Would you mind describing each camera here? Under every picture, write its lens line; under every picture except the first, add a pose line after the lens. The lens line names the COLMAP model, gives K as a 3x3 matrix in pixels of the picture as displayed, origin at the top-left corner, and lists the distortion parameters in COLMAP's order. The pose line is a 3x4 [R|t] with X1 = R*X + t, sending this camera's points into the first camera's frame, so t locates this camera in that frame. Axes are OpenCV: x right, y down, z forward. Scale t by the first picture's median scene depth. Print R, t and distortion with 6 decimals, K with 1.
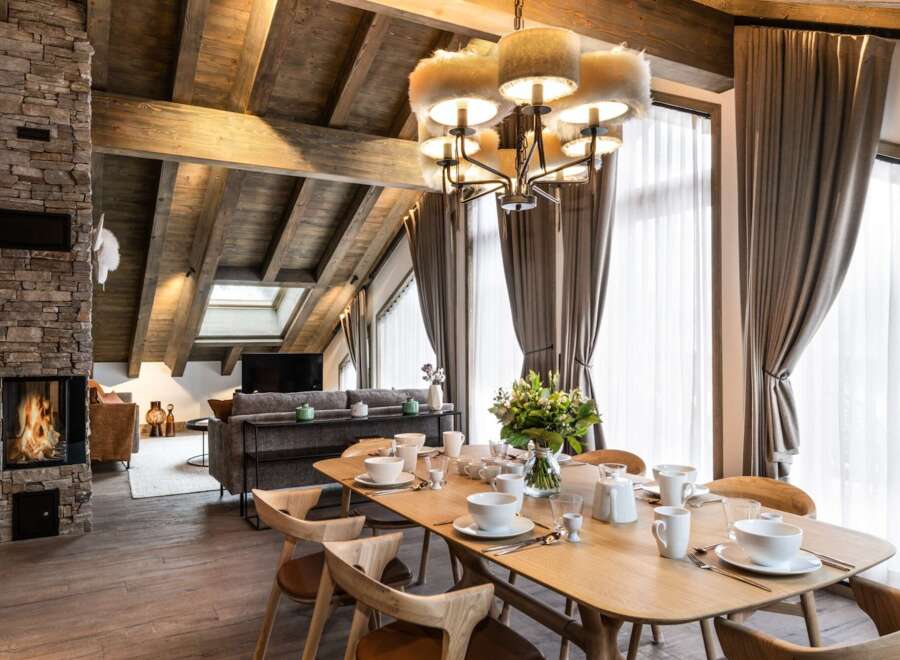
lens RADIAL K [[656.9, 0, 450.0], [0, 656.9, 330.0], [0, 0, 1]] dist [0.000197, 0.001252]
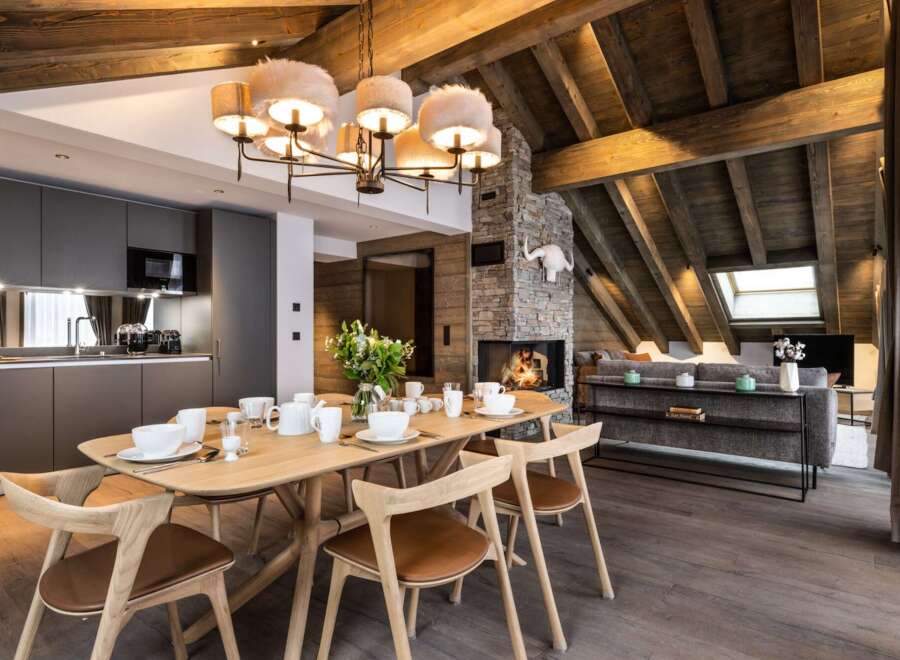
lens RADIAL K [[505.1, 0, 450.0], [0, 505.1, 330.0], [0, 0, 1]] dist [0.001263, 0.000199]
pose [[0.387029, -0.004579, -0.922056, 0.437014], [0.015095, 0.999885, 0.001371, 0.034147], [0.921944, -0.014449, 0.387054, 0.344388]]
